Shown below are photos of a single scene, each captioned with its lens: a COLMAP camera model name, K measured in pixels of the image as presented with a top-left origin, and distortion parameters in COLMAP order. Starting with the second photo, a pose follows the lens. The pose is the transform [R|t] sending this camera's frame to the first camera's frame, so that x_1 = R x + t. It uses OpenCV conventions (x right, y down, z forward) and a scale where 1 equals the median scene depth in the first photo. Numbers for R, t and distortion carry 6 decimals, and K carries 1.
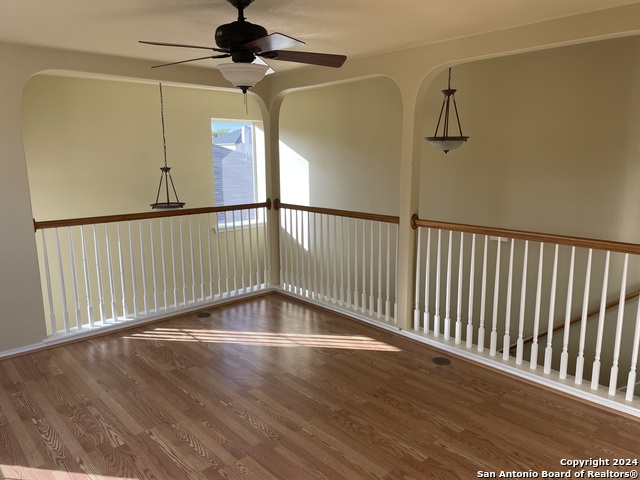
lens RADIAL K [[485.8, 0, 321.2], [0, 485.8, 230.9], [0, 0, 1]] dist [0.103080, -0.123444]
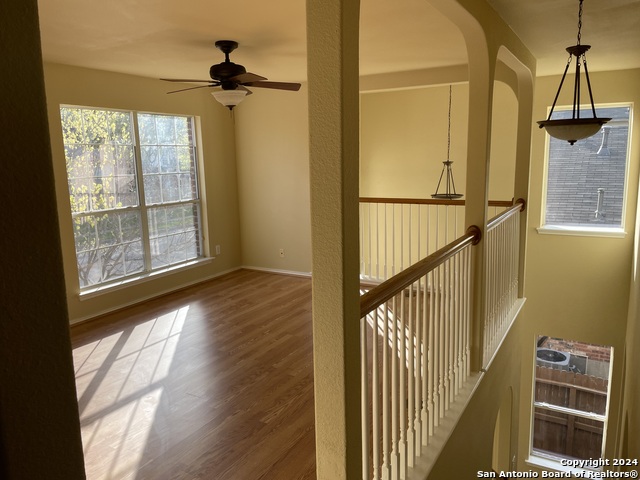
lens RADIAL K [[485.8, 0, 321.2], [0, 485.8, 230.9], [0, 0, 1]] dist [0.103080, -0.123444]
pose [[0.313615, 0.150389, -0.937565, 0.952333], [-0.138307, 0.984083, 0.111587, -0.088168], [0.939424, 0.094676, 0.329423, 0.582266]]
